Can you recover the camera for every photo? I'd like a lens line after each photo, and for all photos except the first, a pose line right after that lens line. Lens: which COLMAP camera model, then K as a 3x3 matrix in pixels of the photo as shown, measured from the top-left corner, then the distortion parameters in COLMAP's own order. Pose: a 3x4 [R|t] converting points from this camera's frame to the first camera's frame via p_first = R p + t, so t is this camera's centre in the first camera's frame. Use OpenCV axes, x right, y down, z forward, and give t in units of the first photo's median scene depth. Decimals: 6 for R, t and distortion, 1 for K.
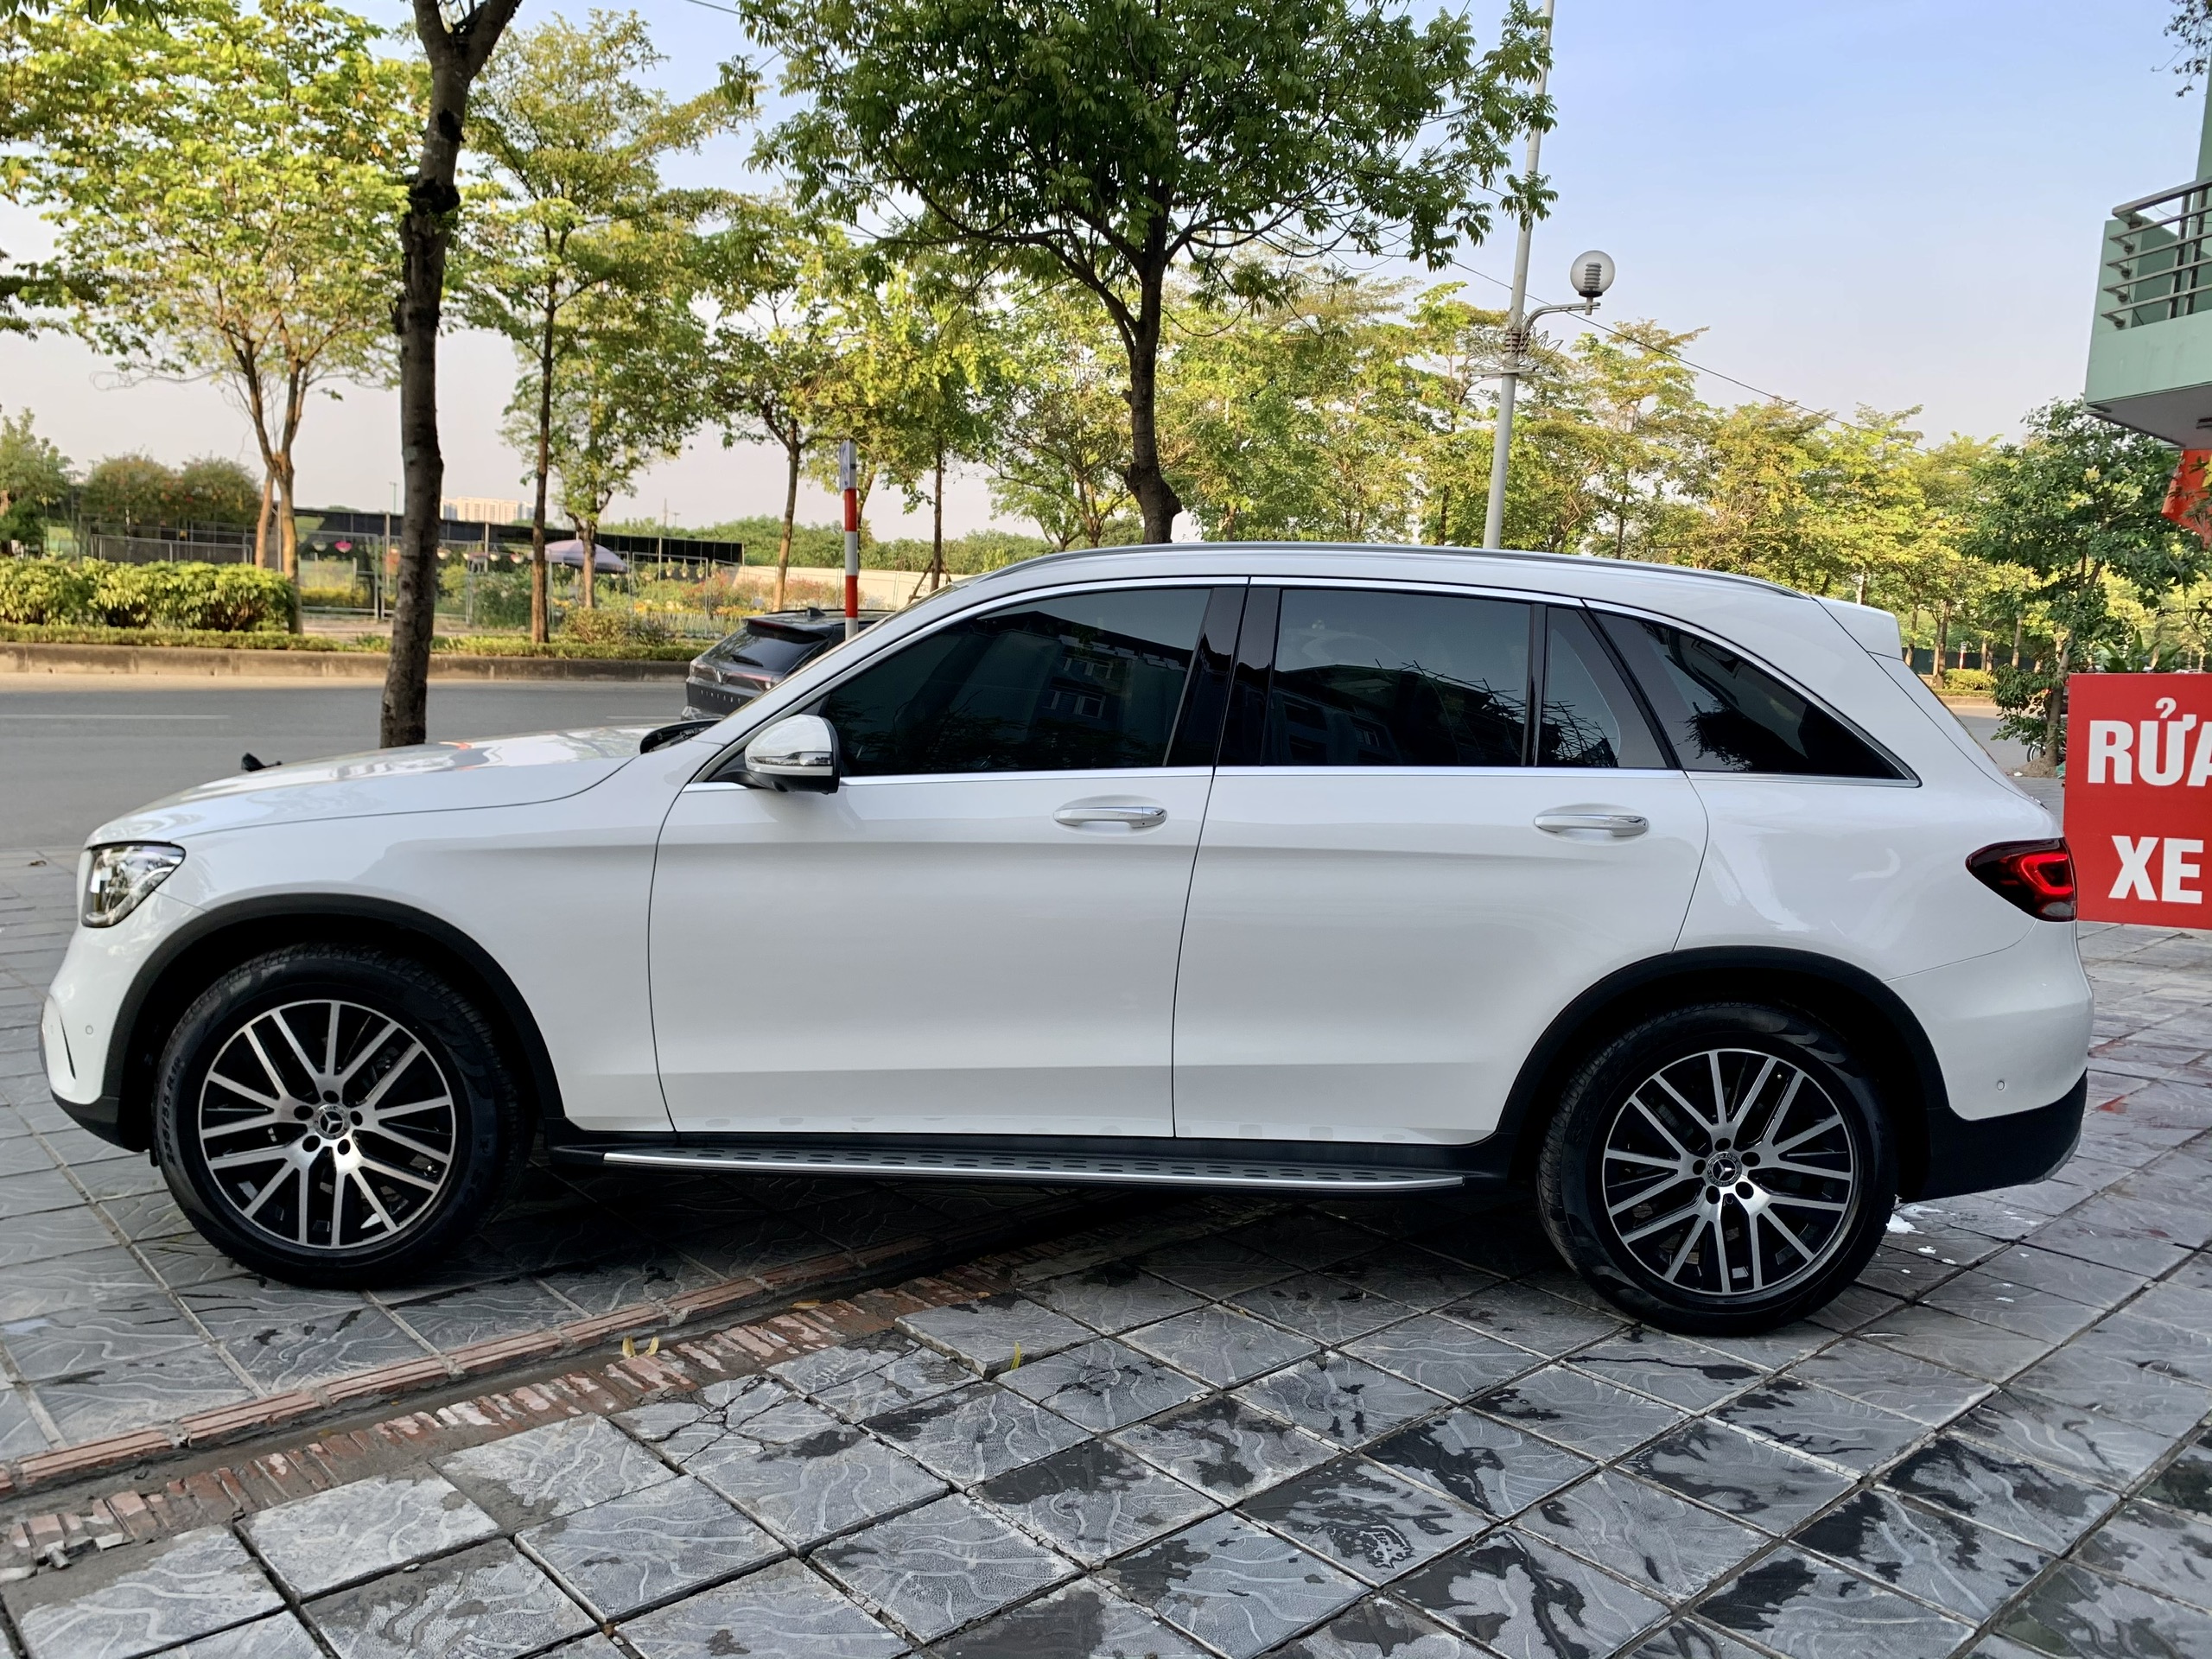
lens RADIAL K [[1718.6, 0, 1101.8], [0, 1718.6, 834.7], [0, 0, 1]] dist [0.000427, 0.009858]
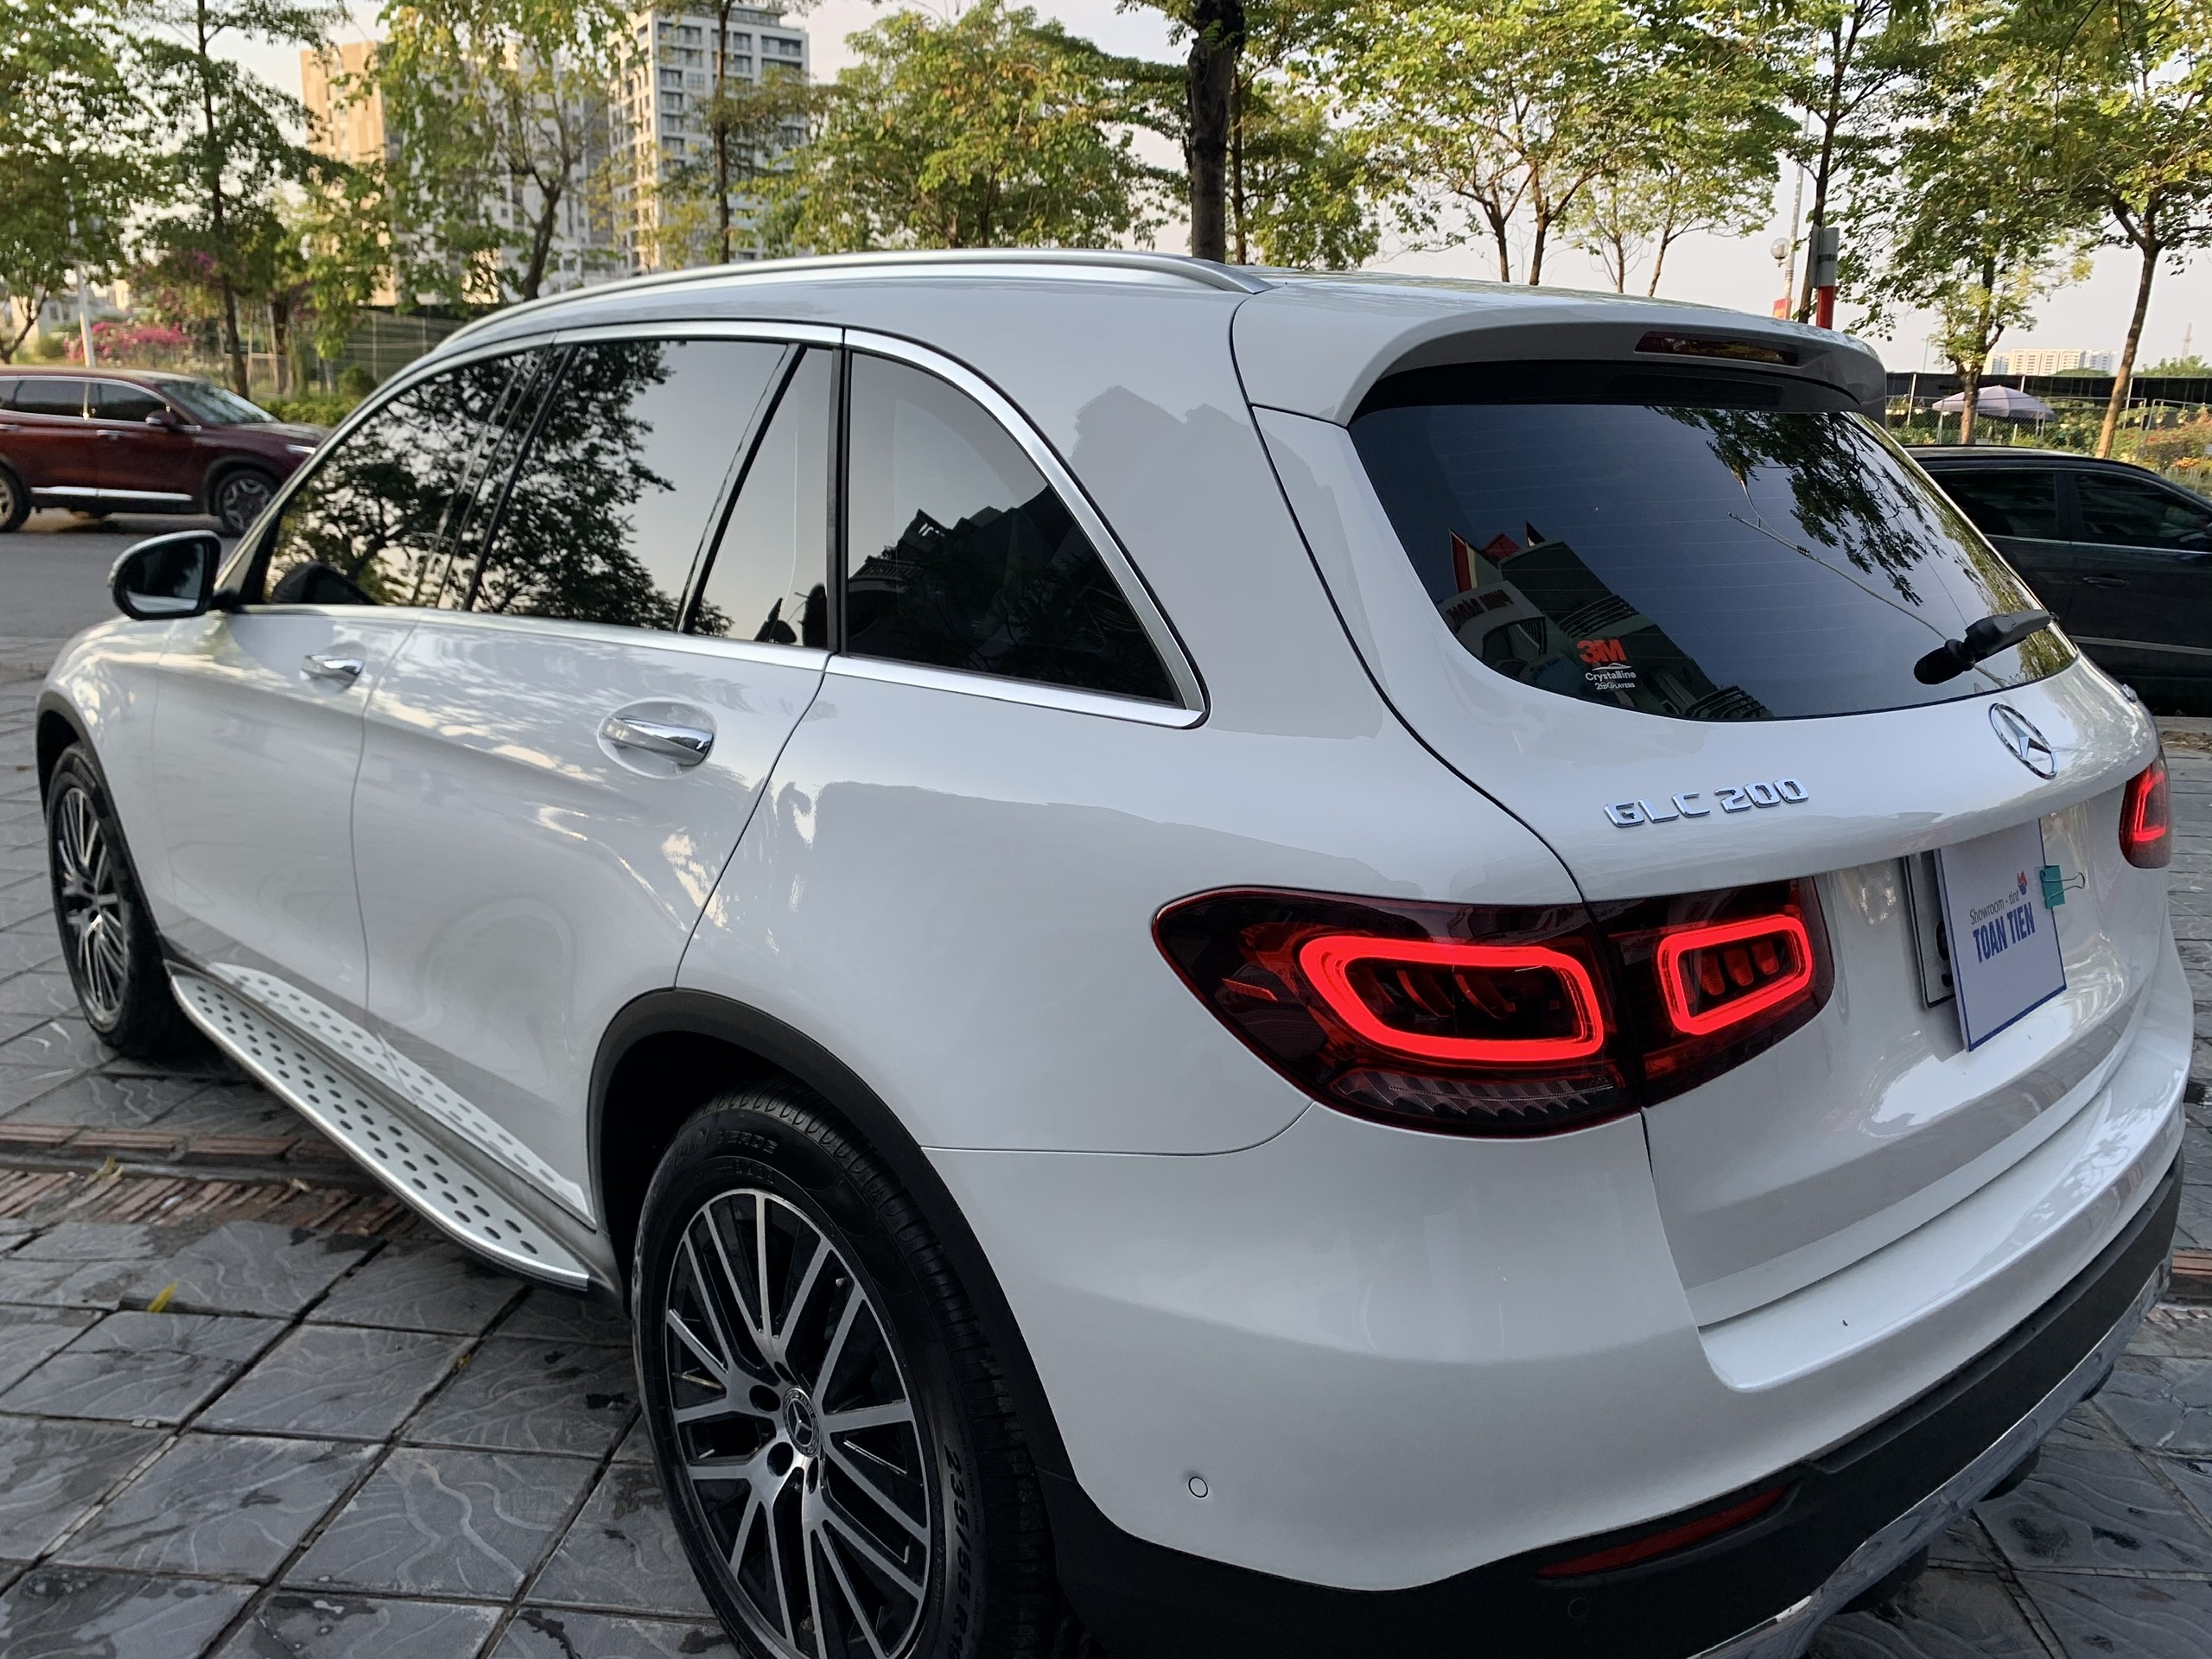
lens RADIAL K [[1718.6, 0, 1101.8], [0, 1718.6, 834.7], [0, 0, 1]] dist [0.000427, 0.009858]
pose [[0.669066, 0.132532, -0.731290, 0.135526], [-0.077101, 0.991040, 0.109066, -0.007996], [0.739193, -0.016589, 0.673290, 0.124680]]
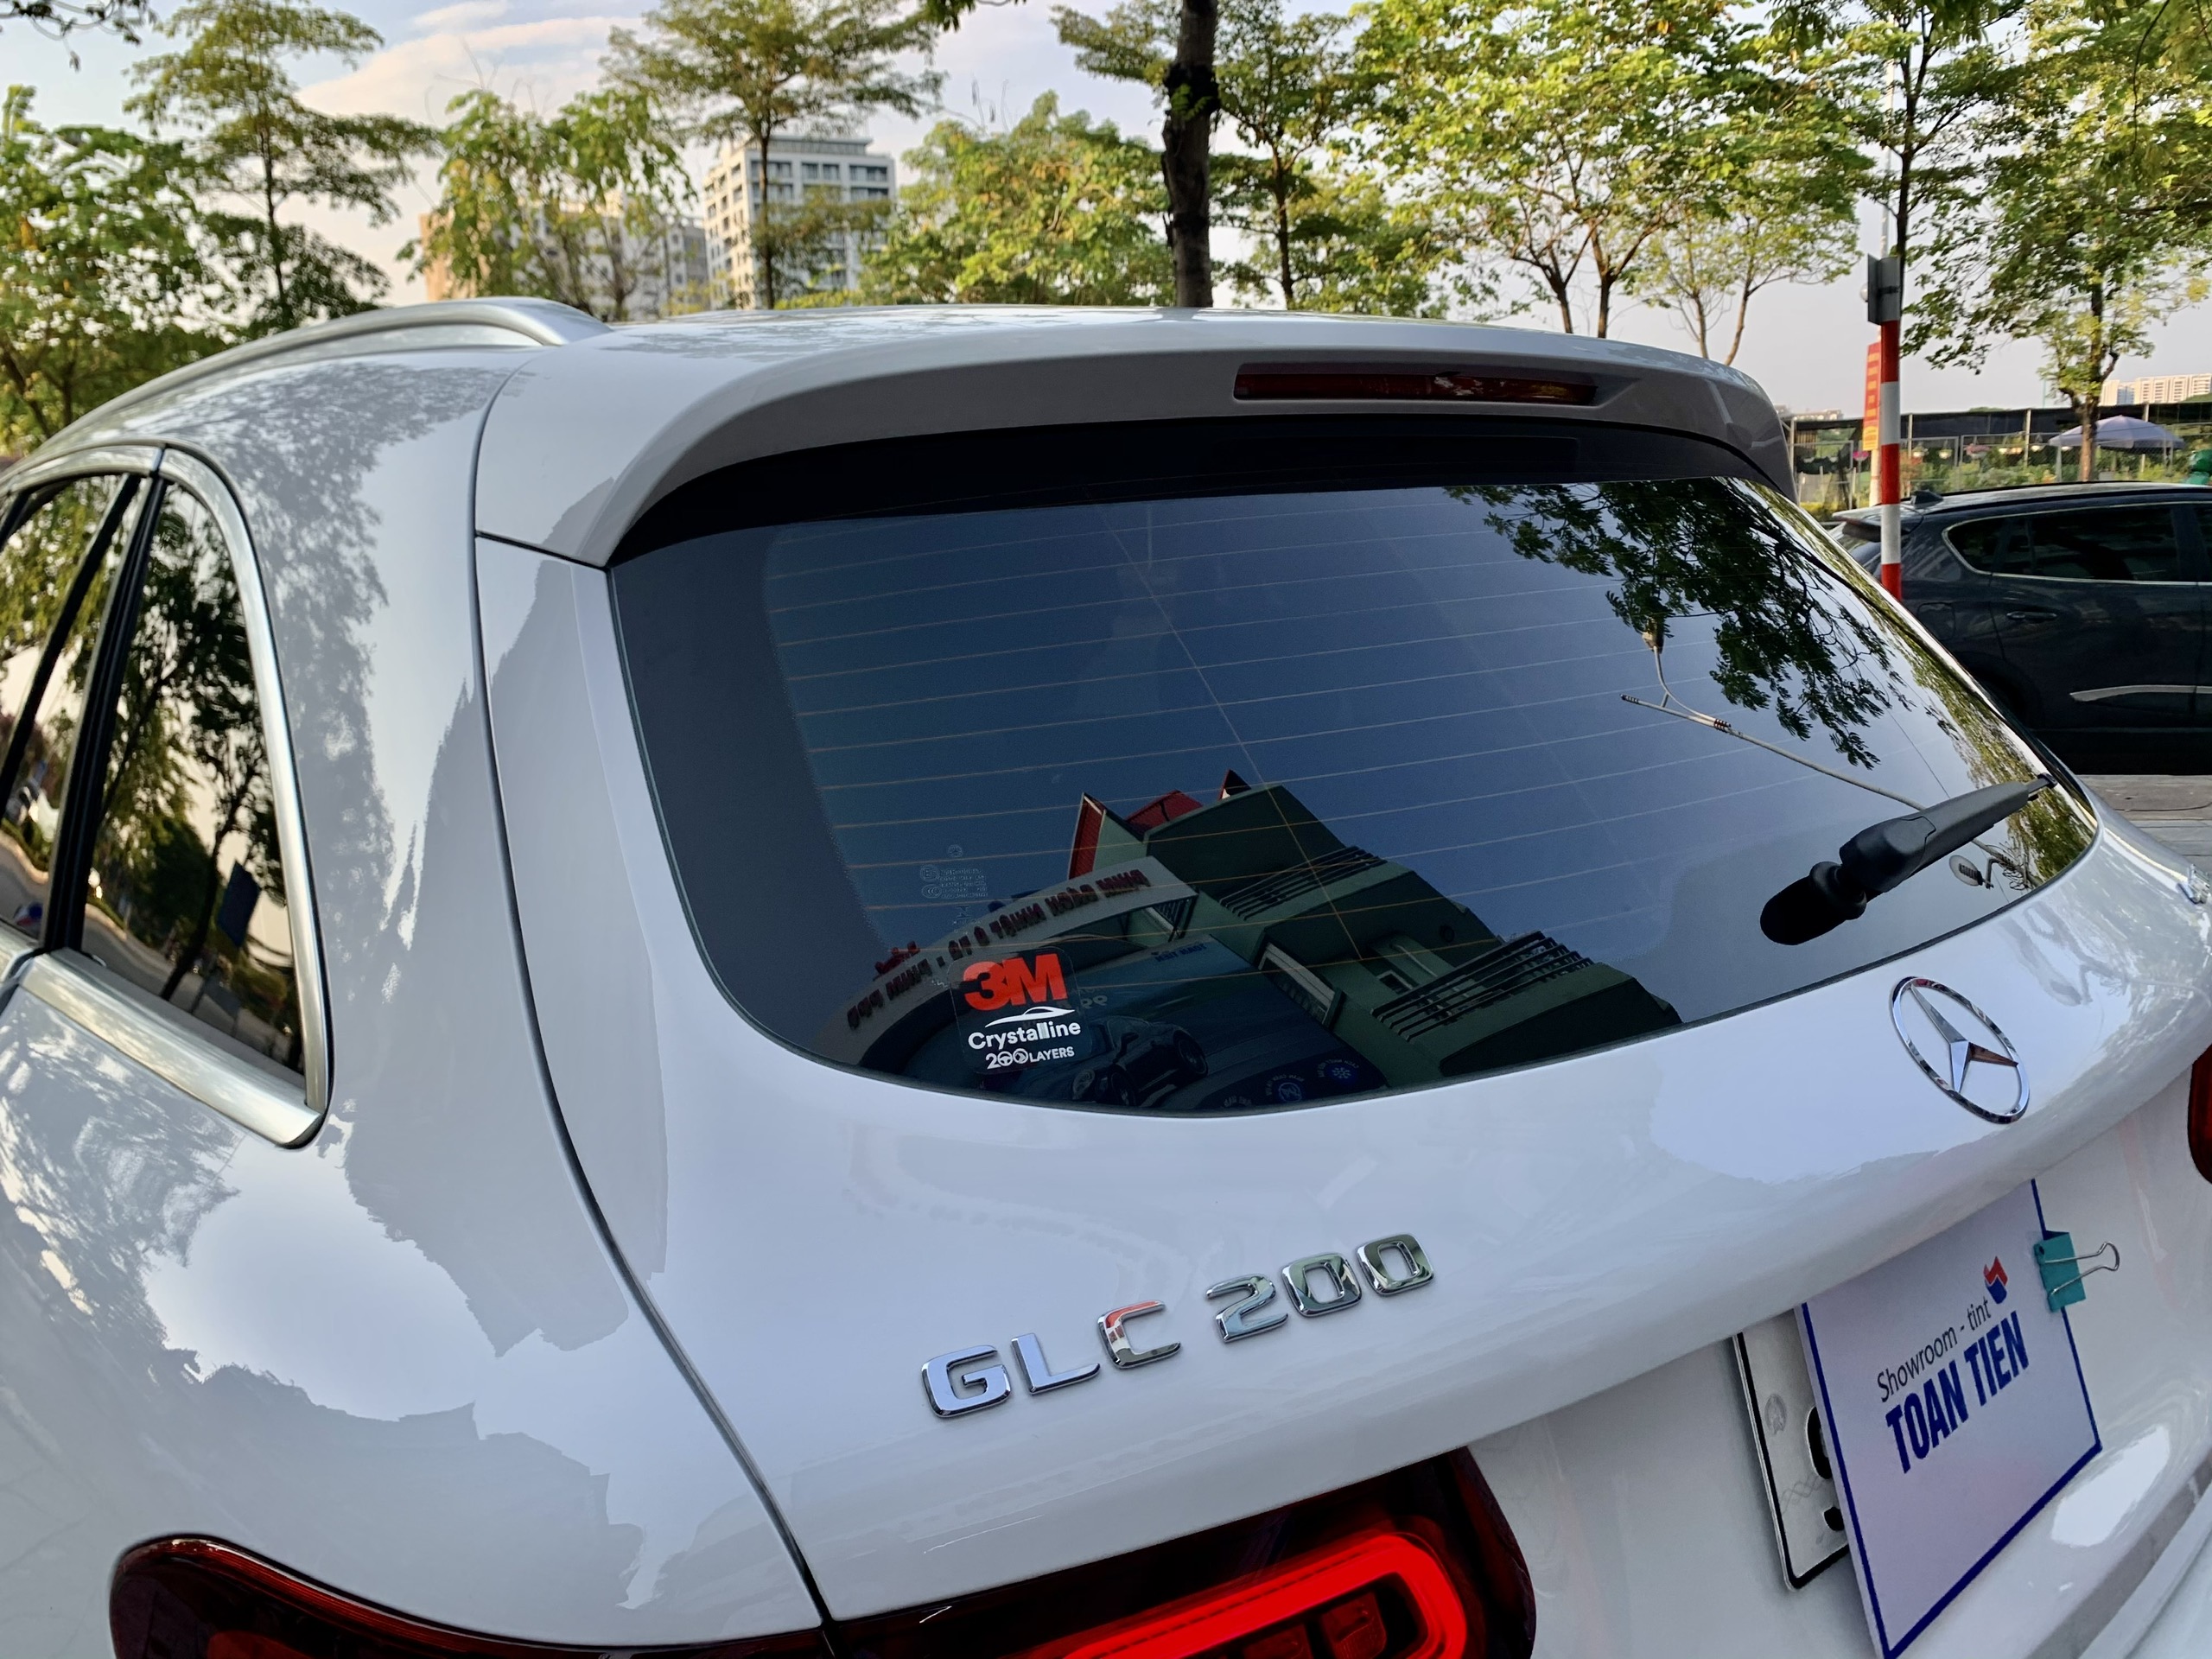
lens RADIAL K [[1724.4, 0, 1106.0], [0, 1724.4, 829.5], [0, 0, 1]] dist [0.001773, 0.010359]
pose [[0.622033, 0.056438, -0.780954, 0.125397], [-0.020077, 0.998221, 0.056148, -0.014489], [0.782733, -0.019247, 0.622060, 0.166732]]
